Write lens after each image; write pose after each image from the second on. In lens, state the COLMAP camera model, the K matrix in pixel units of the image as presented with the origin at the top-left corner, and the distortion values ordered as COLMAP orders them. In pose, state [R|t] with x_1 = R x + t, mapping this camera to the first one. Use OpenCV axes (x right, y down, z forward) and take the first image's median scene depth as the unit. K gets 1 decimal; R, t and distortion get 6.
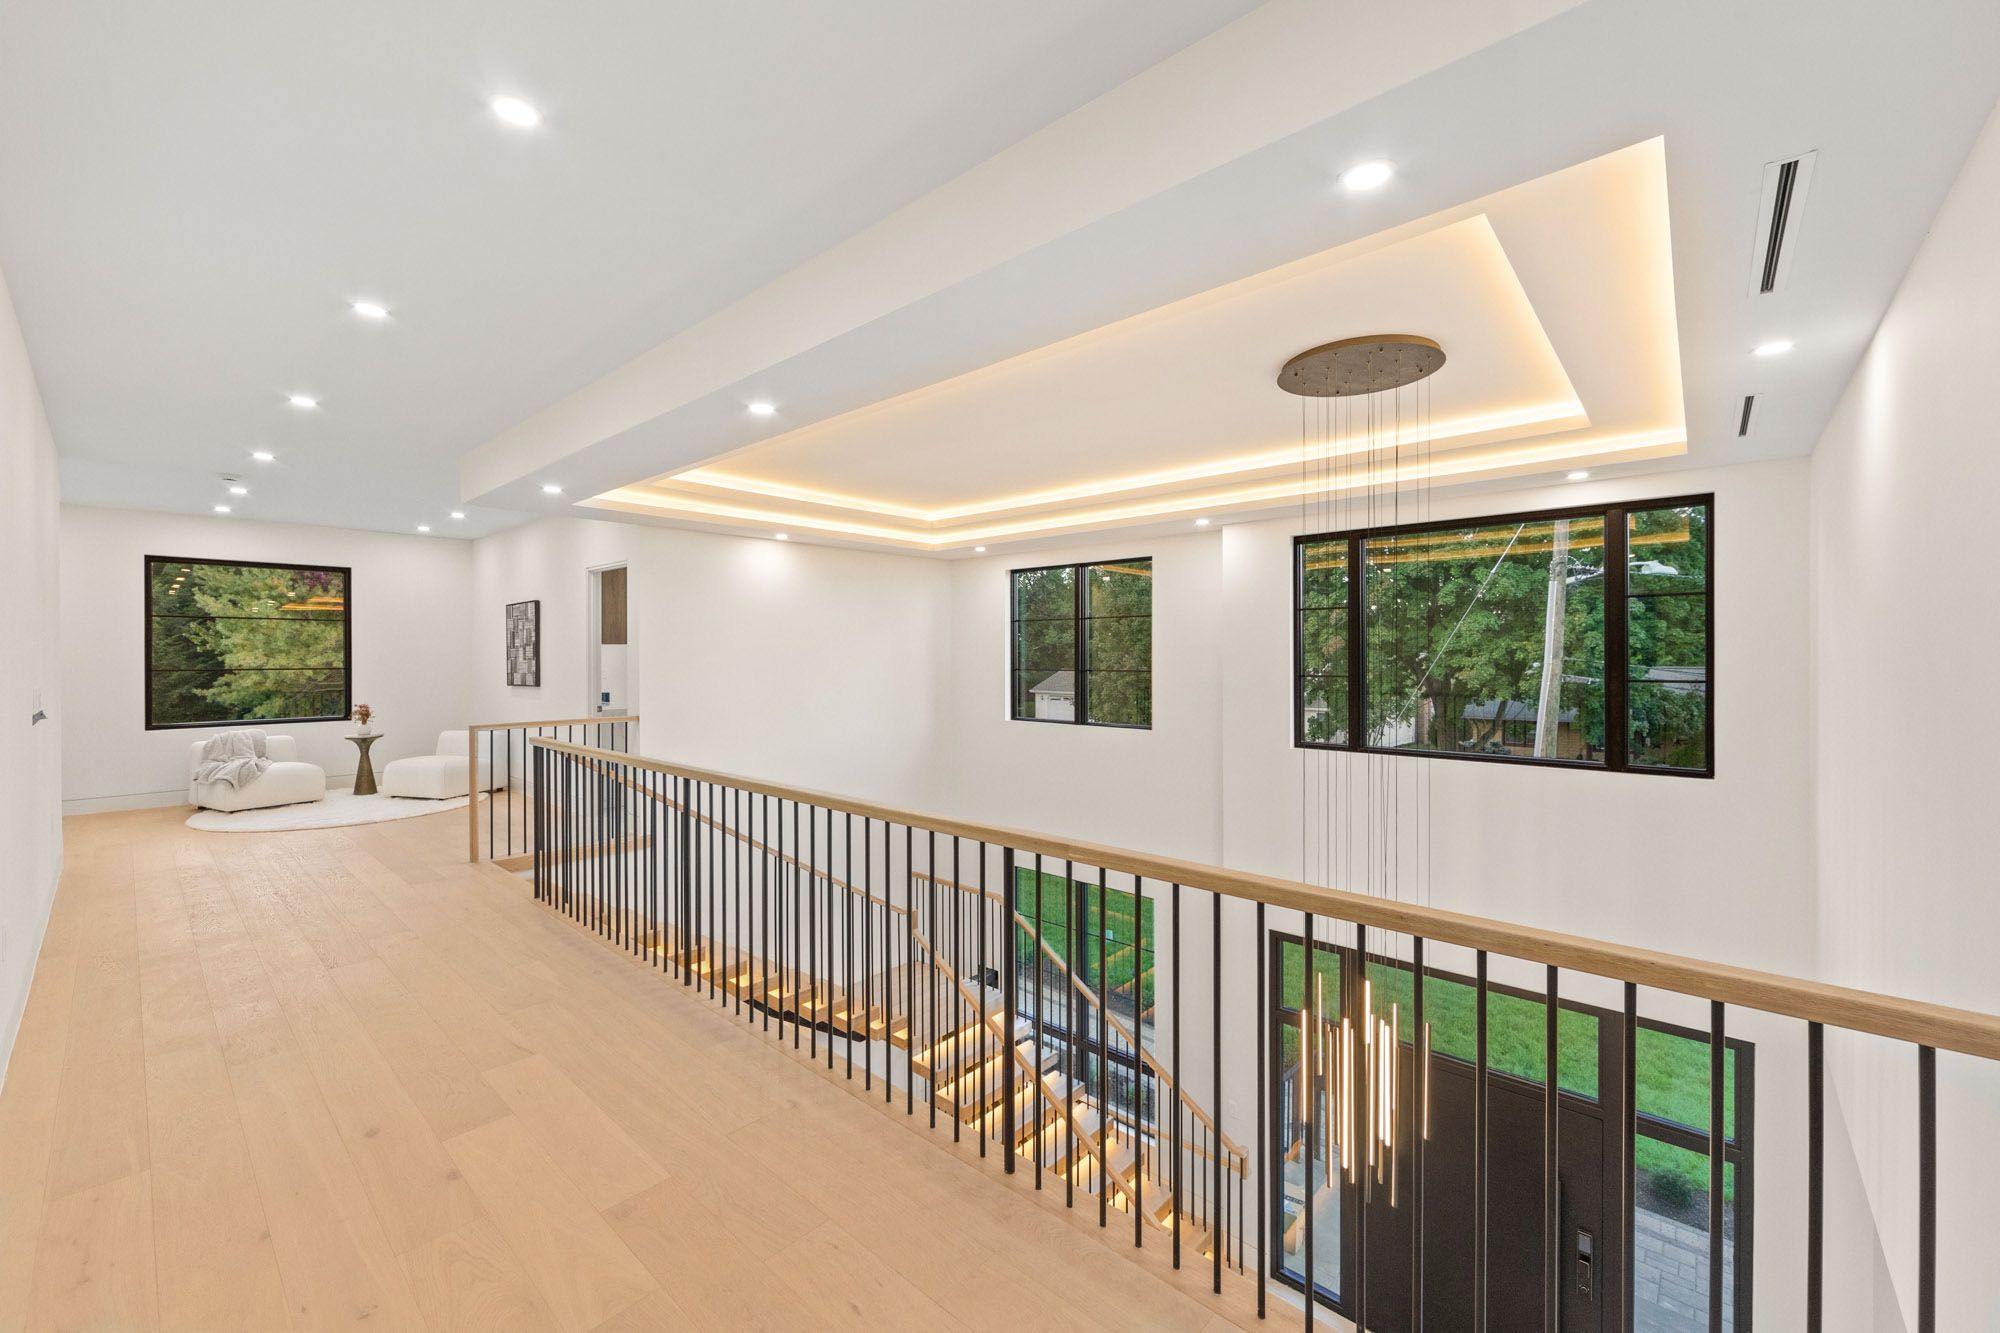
lens RADIAL K [[792.5, 0, 1000.0], [0, 792.5, 666.5], [0, 0, 1]] dist [-0.000381, -0.000035]
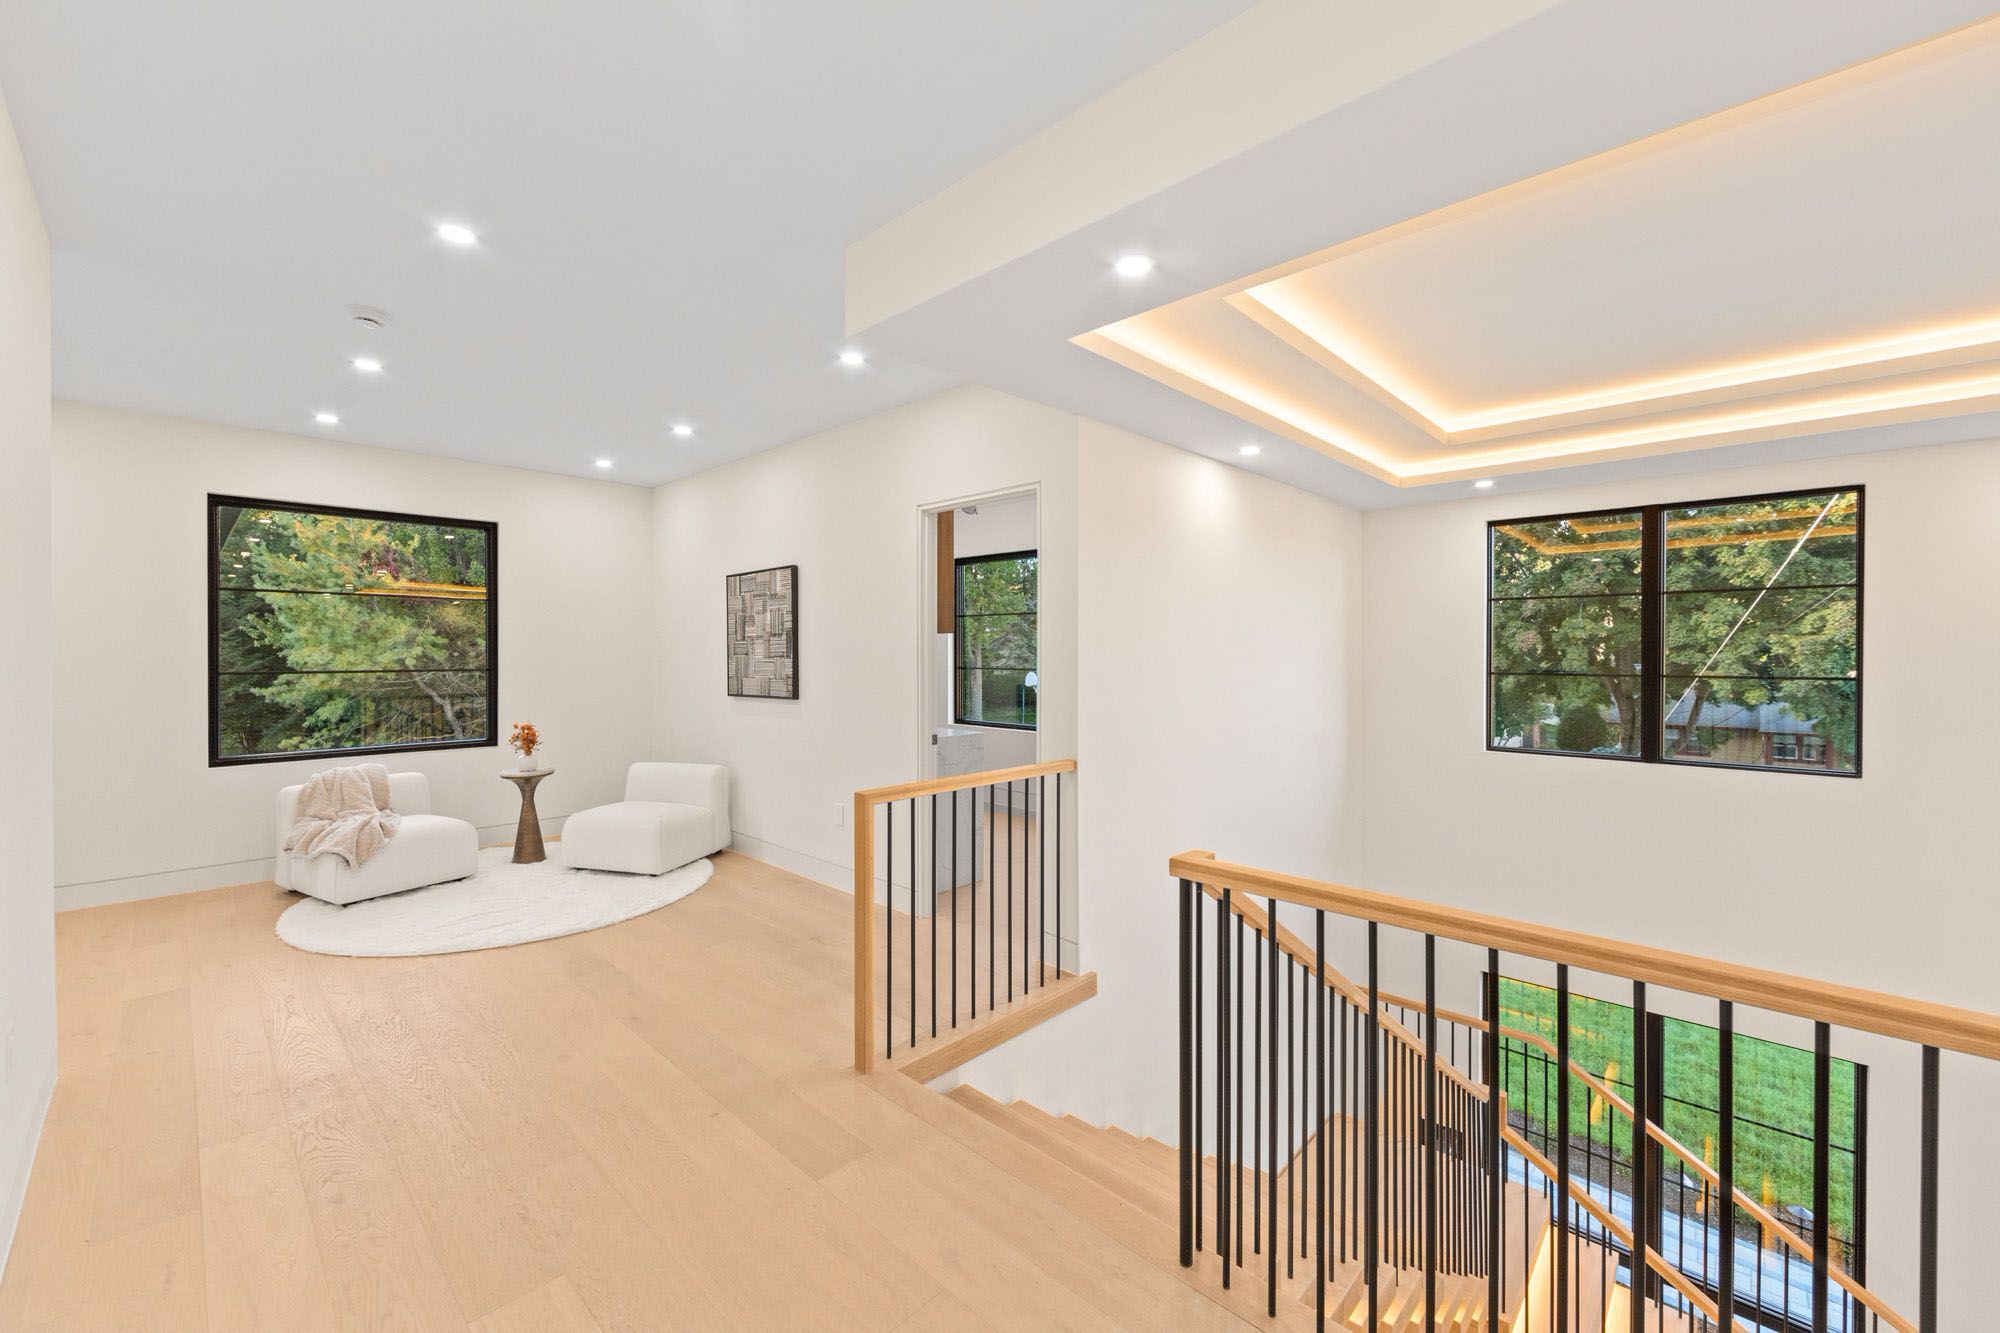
lens RADIAL K [[797.6, 0, 1000.0], [0, 797.6, 666.5], [0, 0, 1]] dist [-0.001825, -0.000211]
pose [[0.999425, 0.001659, -0.033865, -0.367523], [-0.001504, 0.999988, 0.004588, -0.004525], [0.033872, -0.004534, 0.999416, 0.332486]]
